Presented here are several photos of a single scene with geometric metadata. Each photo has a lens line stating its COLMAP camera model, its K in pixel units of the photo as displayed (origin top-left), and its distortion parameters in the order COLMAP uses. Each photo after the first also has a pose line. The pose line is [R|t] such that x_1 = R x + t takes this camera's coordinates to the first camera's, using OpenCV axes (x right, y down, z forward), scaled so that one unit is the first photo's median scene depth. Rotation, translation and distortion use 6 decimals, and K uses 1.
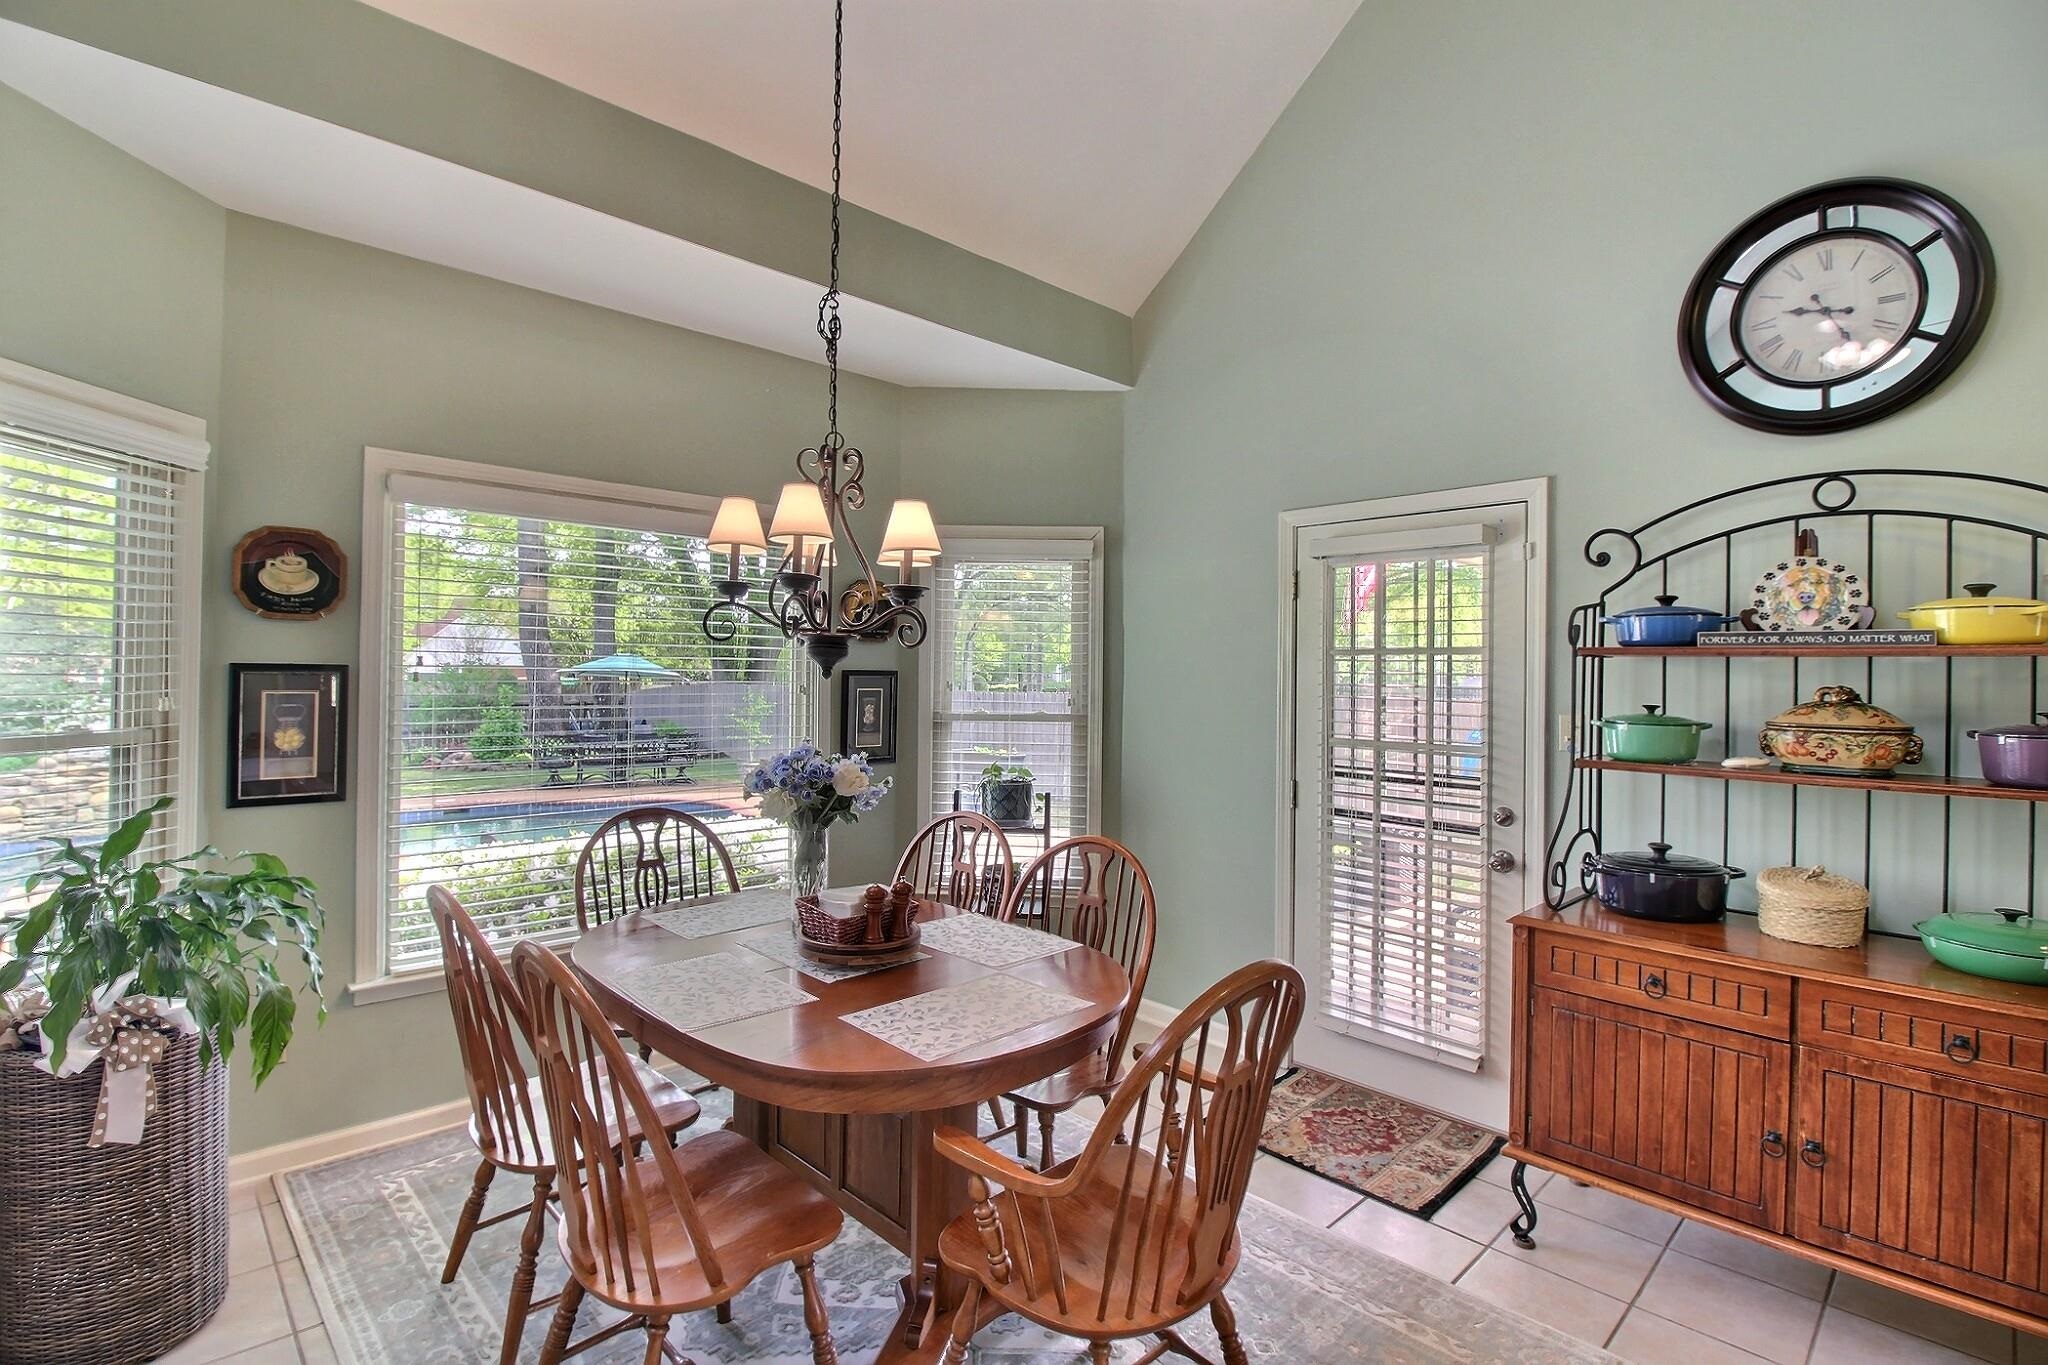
lens RADIAL K [[949.1, 0, 1017.5], [0, 949.1, 666.1], [0, 0, 1]] dist [-0.003292, -0.011694]
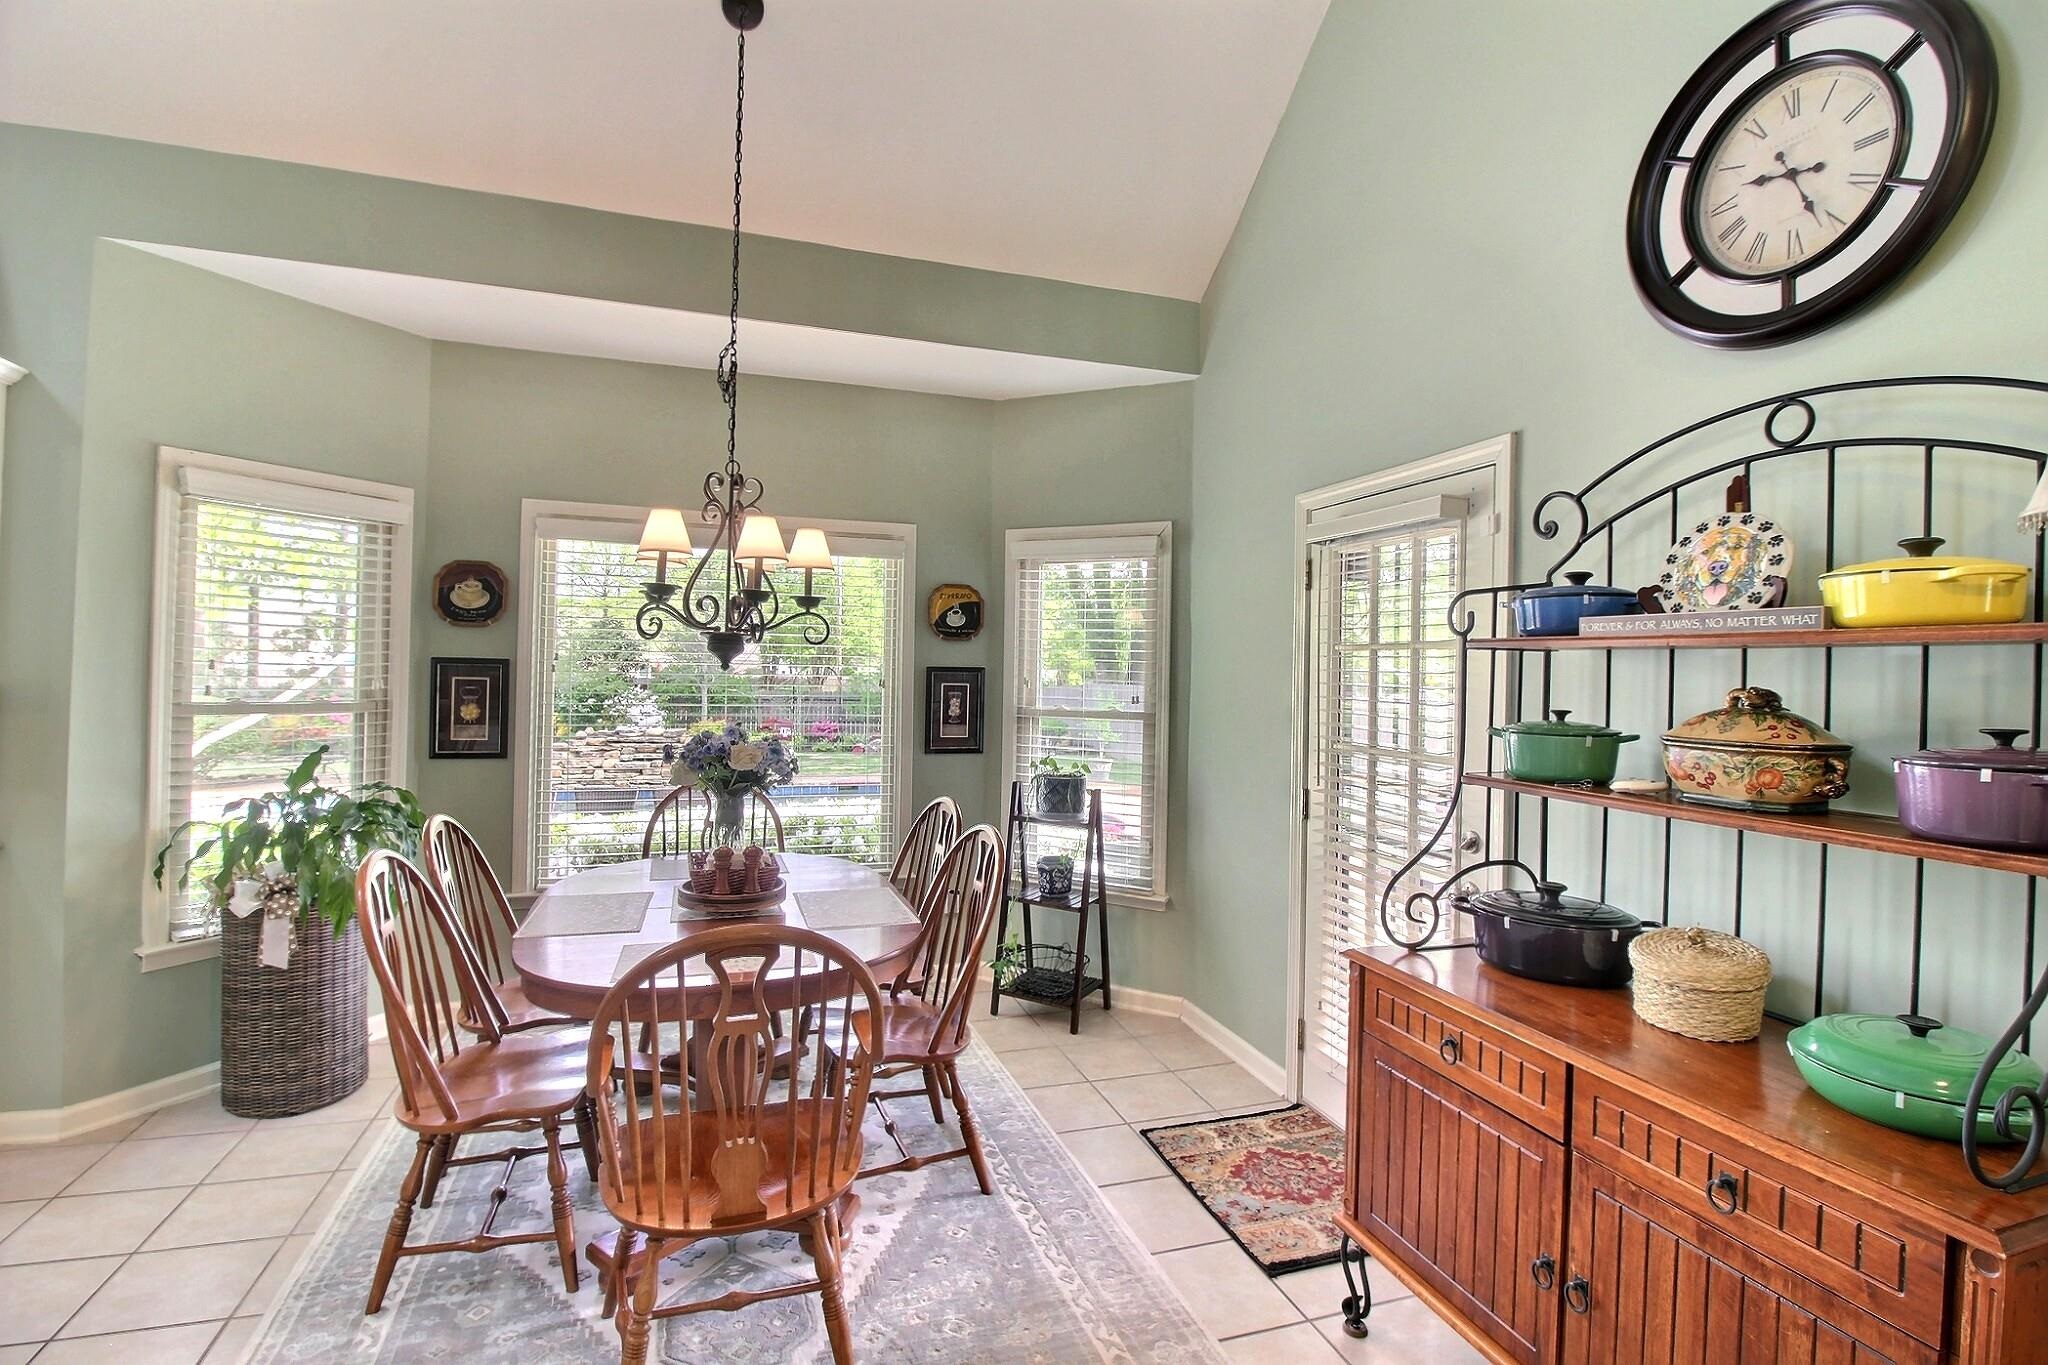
lens RADIAL K [[949.2, 0, 1027.0], [0, 949.2, 668.5], [0, 0, 1]] dist [0.001316, -0.016627]
pose [[0.905029, 0.005140, -0.425320, 0.630563], [-0.005670, 0.999984, 0.000019, 0.009129], [0.425313, 0.002394, 0.905043, 0.088800]]
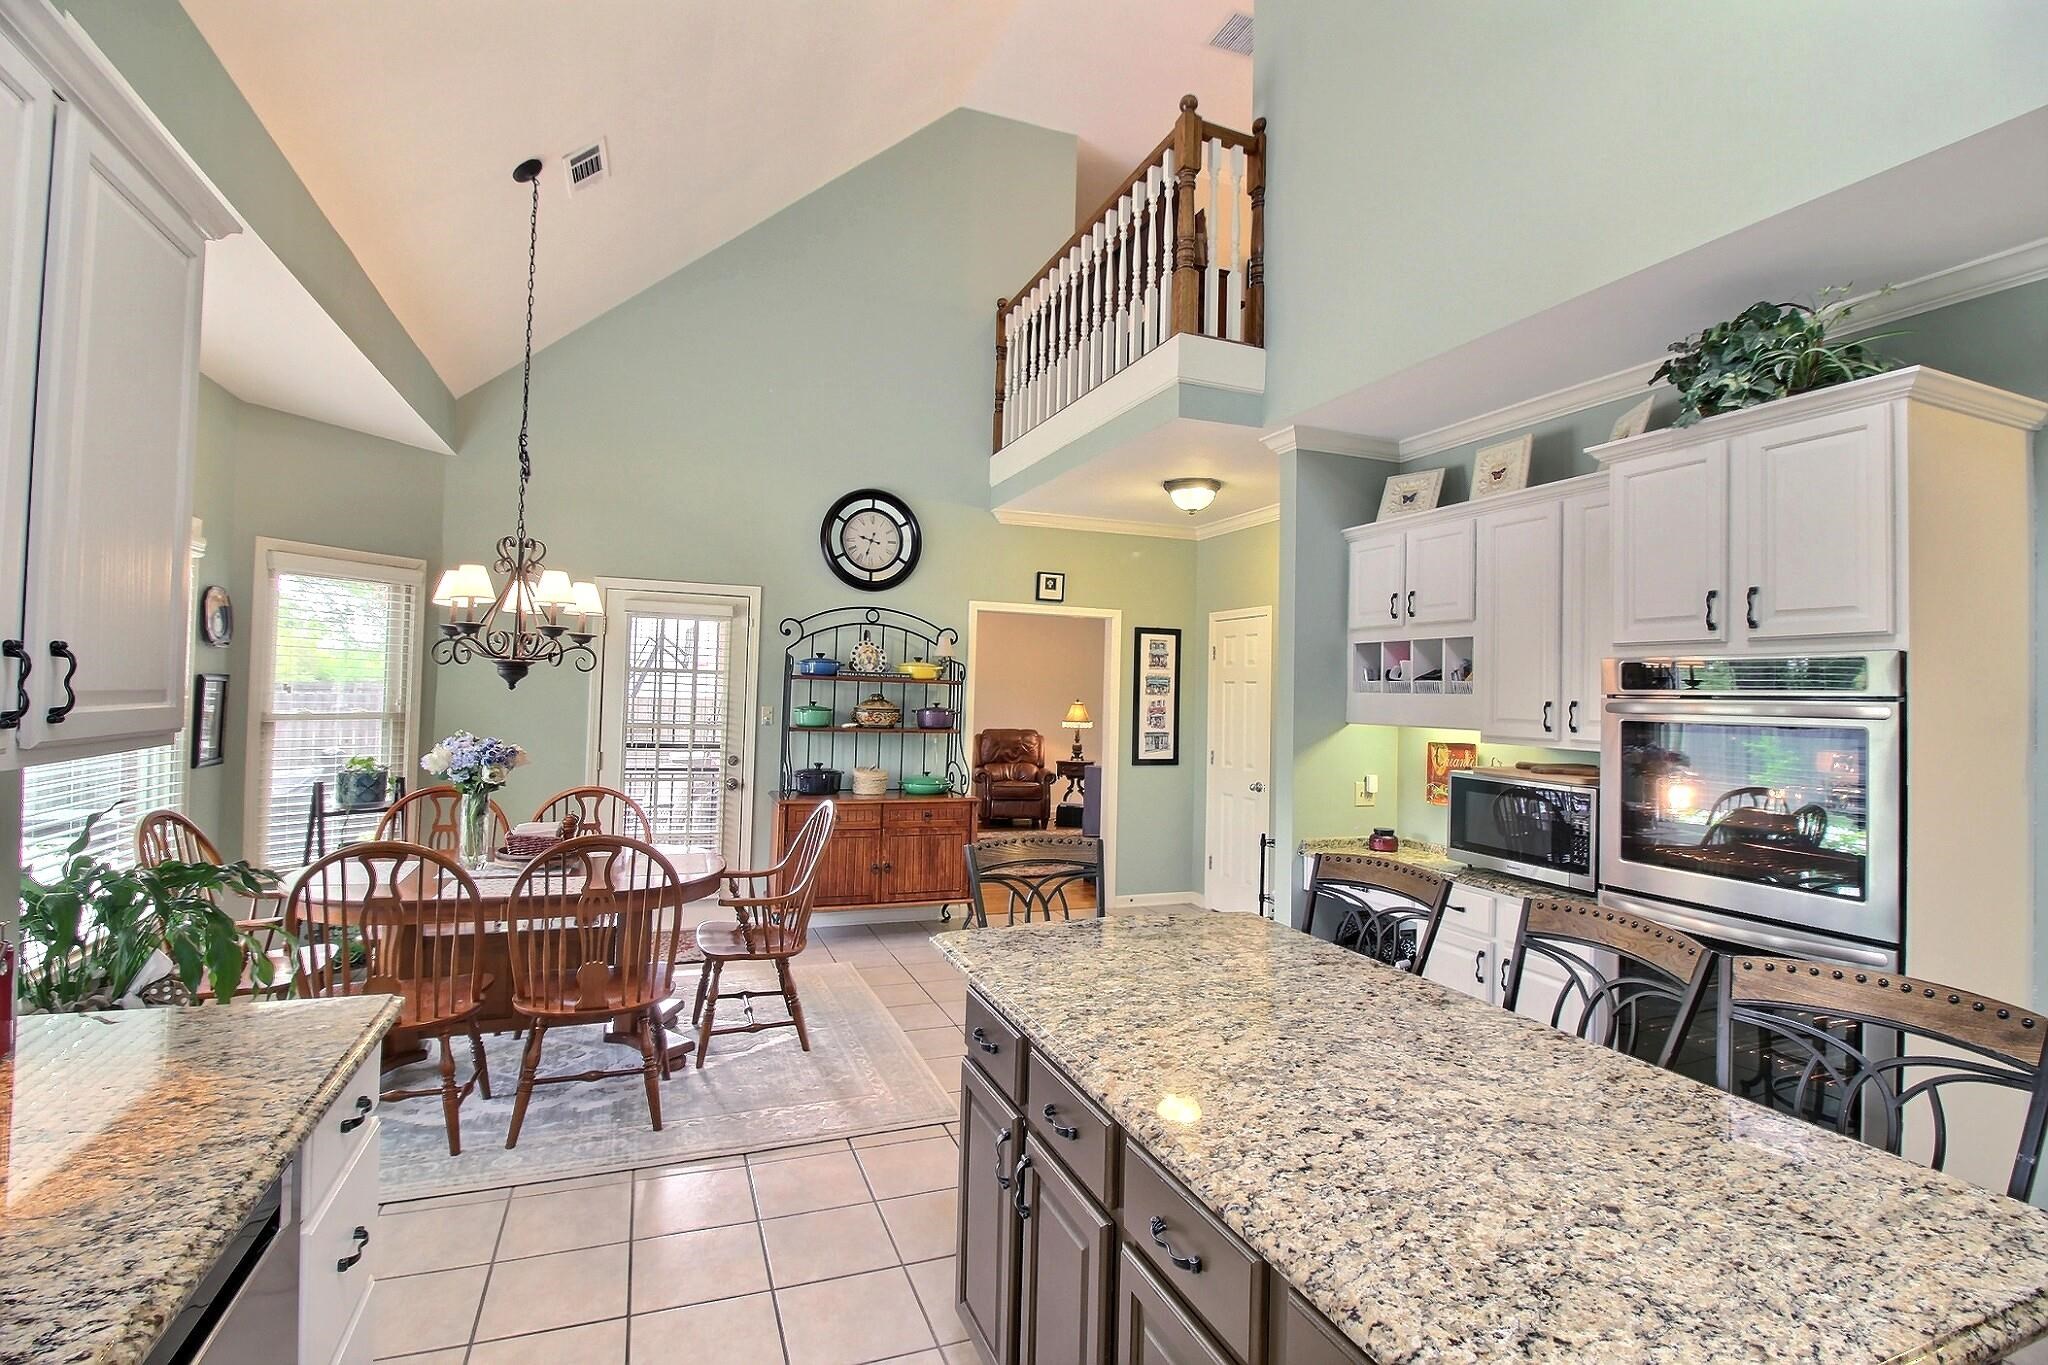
lens RADIAL K [[949.1, 0, 1017.5], [0, 949.1, 666.1], [0, 0, 1]] dist [-0.003292, -0.011694]
pose [[0.385695, 0.023145, 0.922336, -1.265479], [-0.031212, 0.999440, -0.012028, -0.031759], [-0.922098, -0.024149, 0.386202, -0.318912]]
